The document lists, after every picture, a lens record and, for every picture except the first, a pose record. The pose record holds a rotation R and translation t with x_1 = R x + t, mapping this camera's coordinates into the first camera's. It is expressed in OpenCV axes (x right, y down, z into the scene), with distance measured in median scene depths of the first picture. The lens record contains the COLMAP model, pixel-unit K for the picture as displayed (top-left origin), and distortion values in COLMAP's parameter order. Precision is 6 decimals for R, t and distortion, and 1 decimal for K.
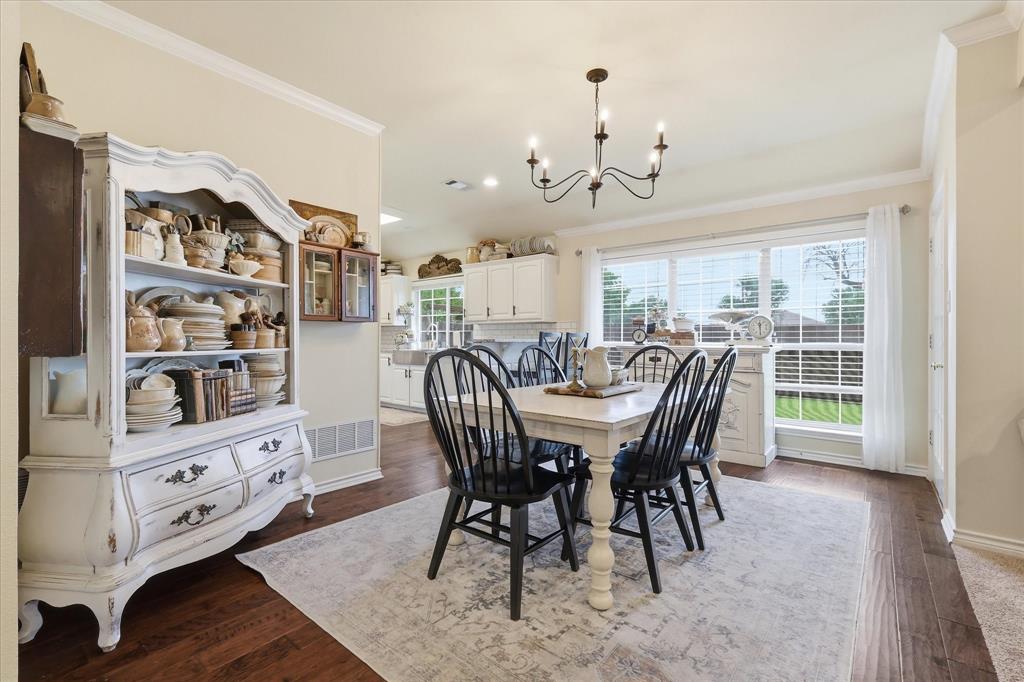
lens RADIAL K [[451.0, 0, 512.4], [0, 451.0, 340.2], [0, 0, 1]] dist [0.004374, -0.000427]
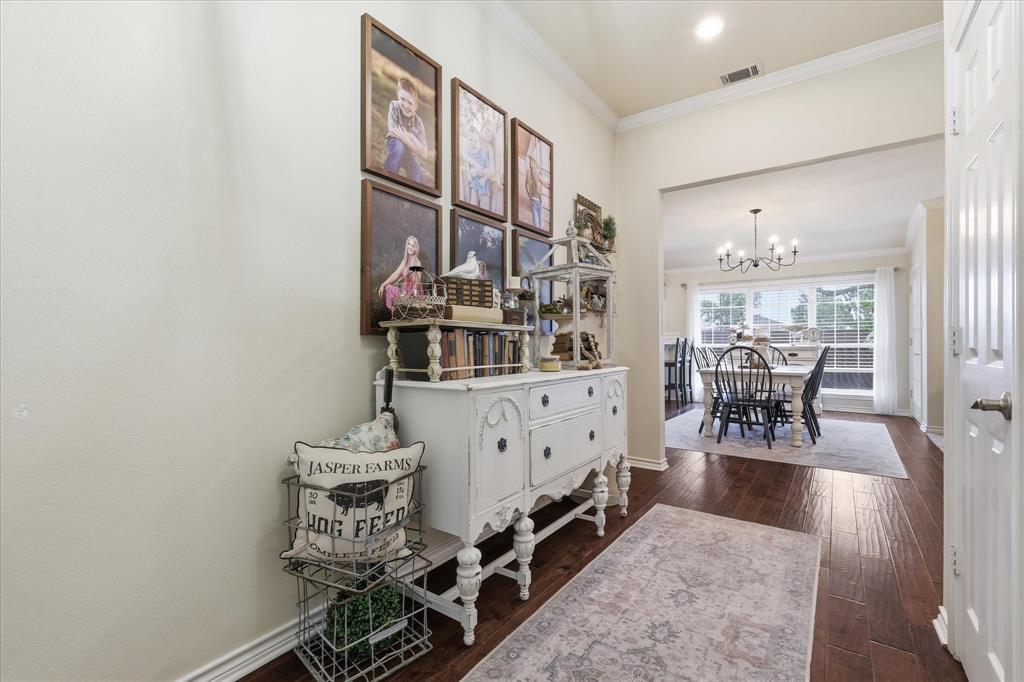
lens RADIAL K [[451.0, 0, 510.9], [0, 451.0, 344.1], [0, 0, 1]] dist [0.004374, -0.000427]
pose [[0.998589, -0.007612, 0.052564, -0.747871], [0.007625, 0.999971, -0.000055, -0.000241], [-0.052562, 0.000456, 0.998618, -0.705527]]
